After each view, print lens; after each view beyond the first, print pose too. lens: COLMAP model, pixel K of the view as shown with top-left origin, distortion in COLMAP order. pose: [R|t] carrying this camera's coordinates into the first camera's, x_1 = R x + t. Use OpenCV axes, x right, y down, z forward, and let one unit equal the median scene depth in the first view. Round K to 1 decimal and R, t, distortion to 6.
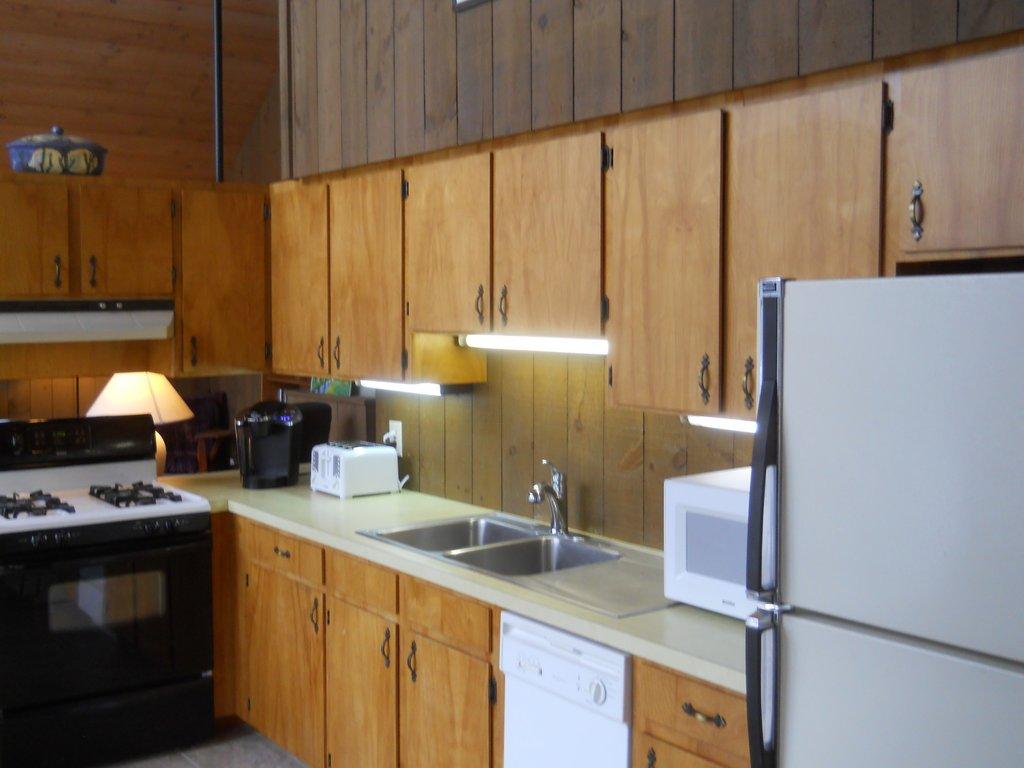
lens RADIAL K [[1128.6, 0, 510.5], [0, 1128.6, 333.1], [0, 0, 1]] dist [0.013234, -0.004812]
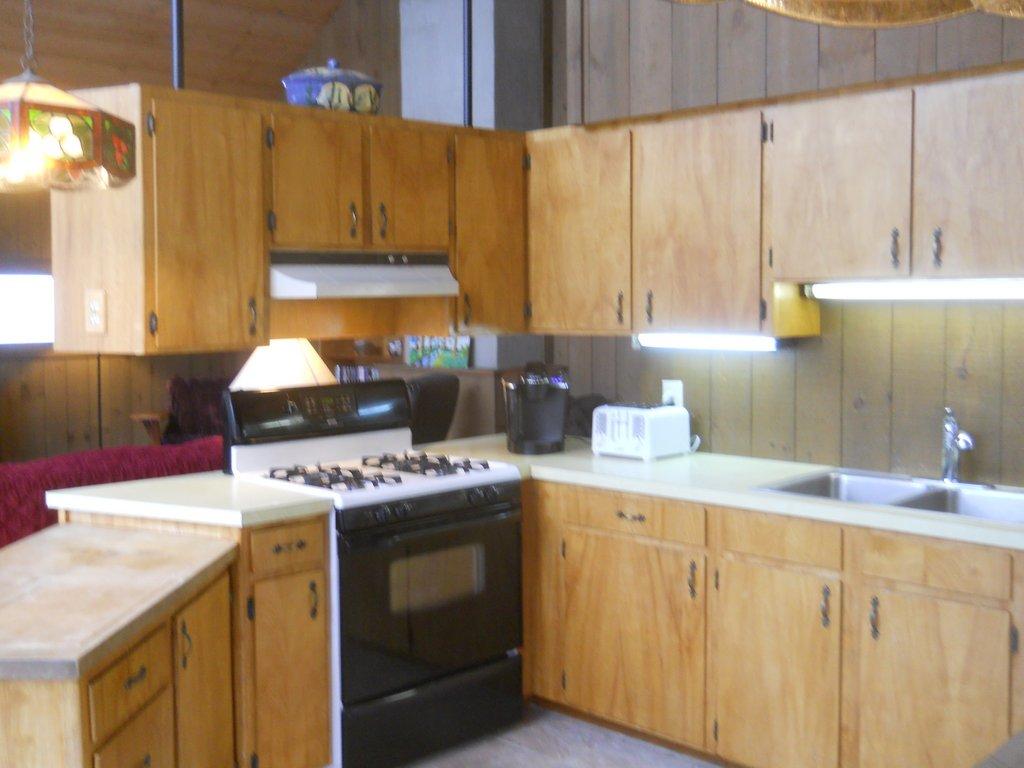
lens RADIAL K [[1105.4, 0, 512.5], [0, 1105.4, 340.3], [0, 0, 1]] dist [0.113400, -0.258456]
pose [[0.982748, -0.014026, 0.184416, -0.438738], [0.010901, 0.999780, 0.017946, 0.027091], [-0.184627, -0.015626, 0.982684, 0.100541]]
